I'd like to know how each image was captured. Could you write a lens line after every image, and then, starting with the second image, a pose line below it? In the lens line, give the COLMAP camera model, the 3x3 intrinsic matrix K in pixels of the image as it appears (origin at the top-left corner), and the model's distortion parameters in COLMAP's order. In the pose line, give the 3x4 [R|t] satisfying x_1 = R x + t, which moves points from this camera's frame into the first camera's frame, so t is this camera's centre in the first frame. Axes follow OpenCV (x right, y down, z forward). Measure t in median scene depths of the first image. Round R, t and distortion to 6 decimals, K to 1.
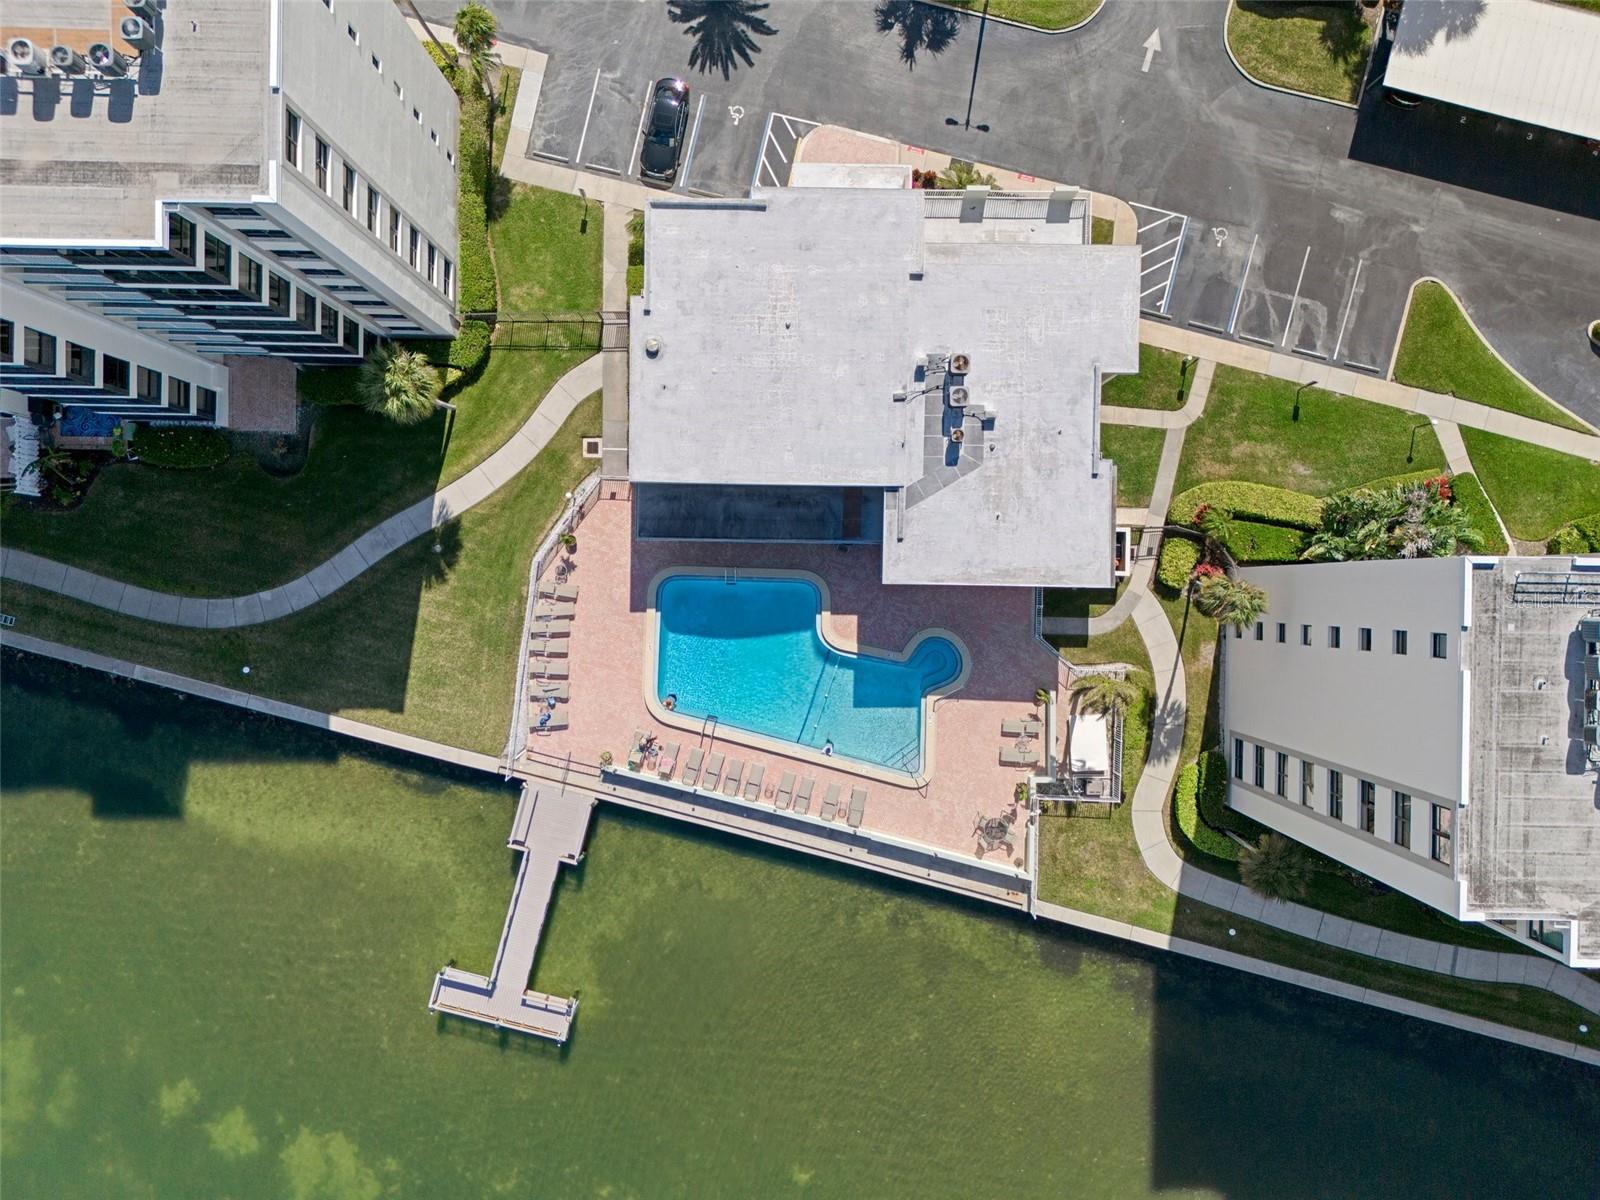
lens RADIAL K [[1178.5, 0, 800.0], [0, 1178.5, 600.0], [0, 0, 1]] dist [0.104414, -0.066767]
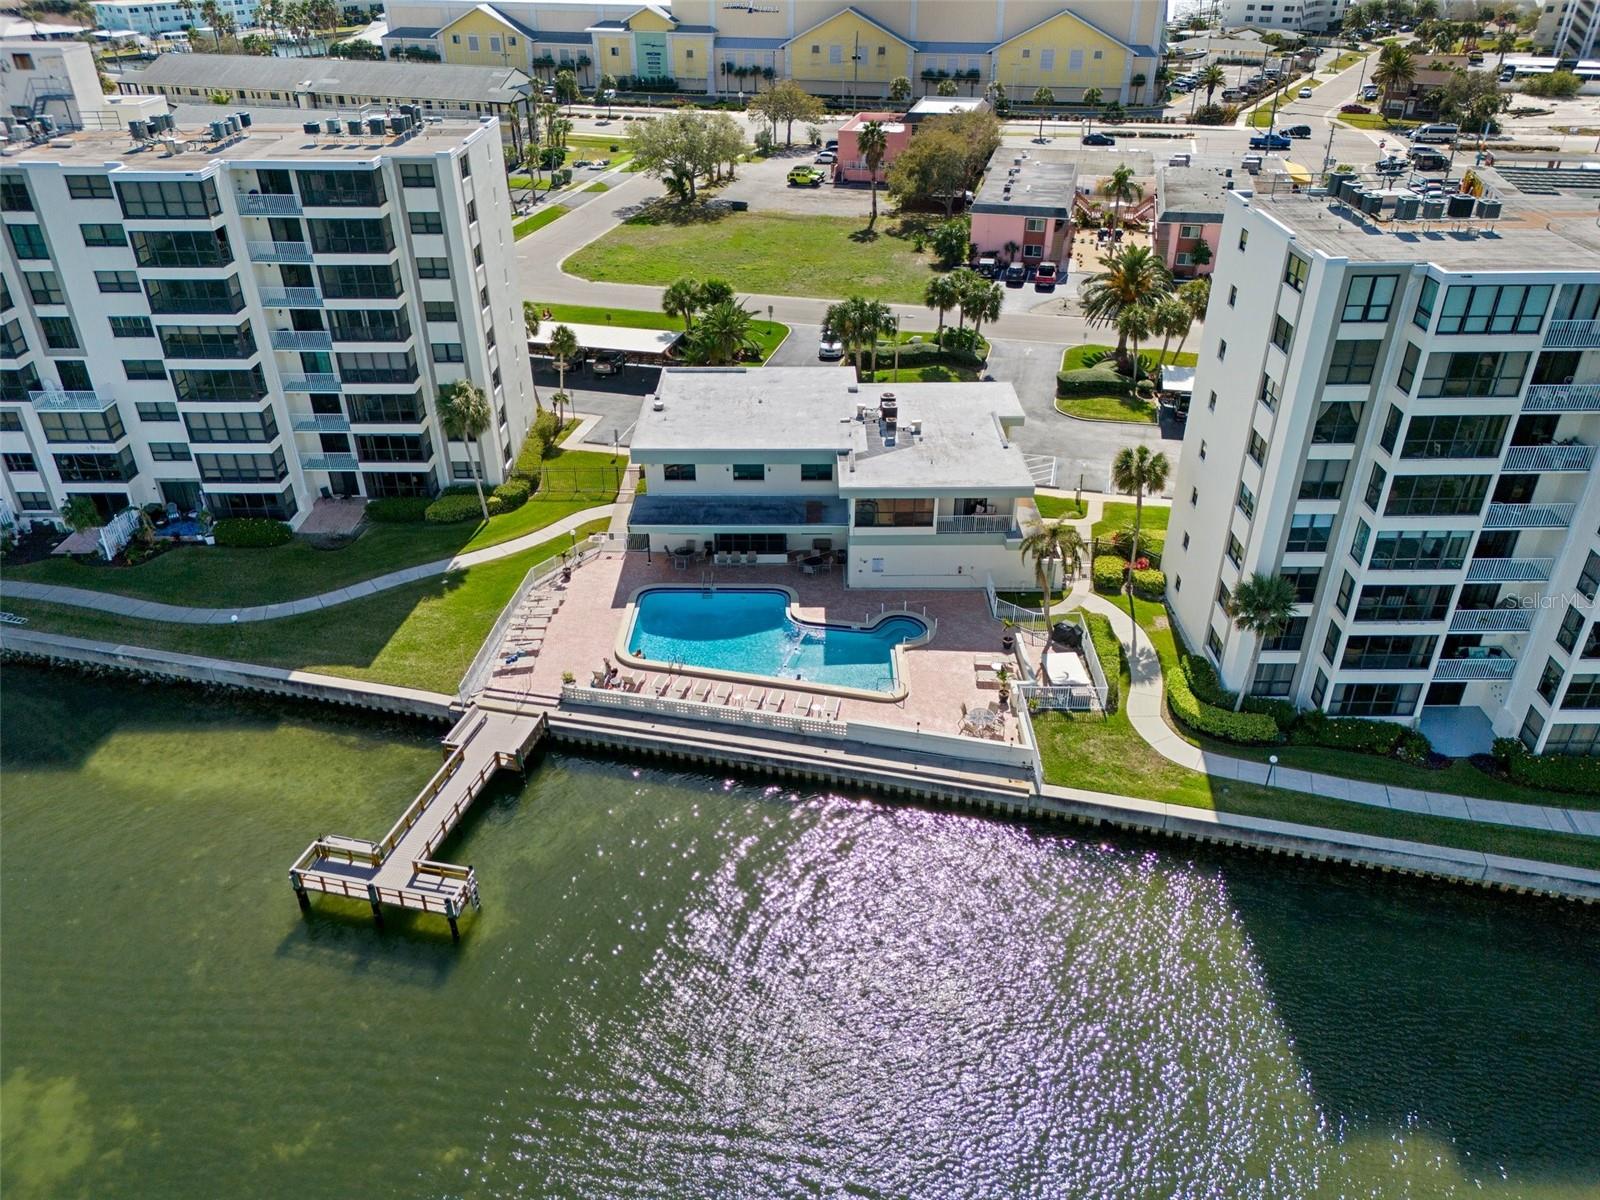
lens RADIAL K [[1178.5, 0, 800.0], [0, 1178.5, 600.0], [0, 0, 1]] dist [0.104414, -0.066767]
pose [[0.999837, -0.017145, 0.005736, 0.020805], [0.013576, 0.502434, -0.864509, 0.927428], [0.011940, 0.864446, 0.502585, 0.459718]]
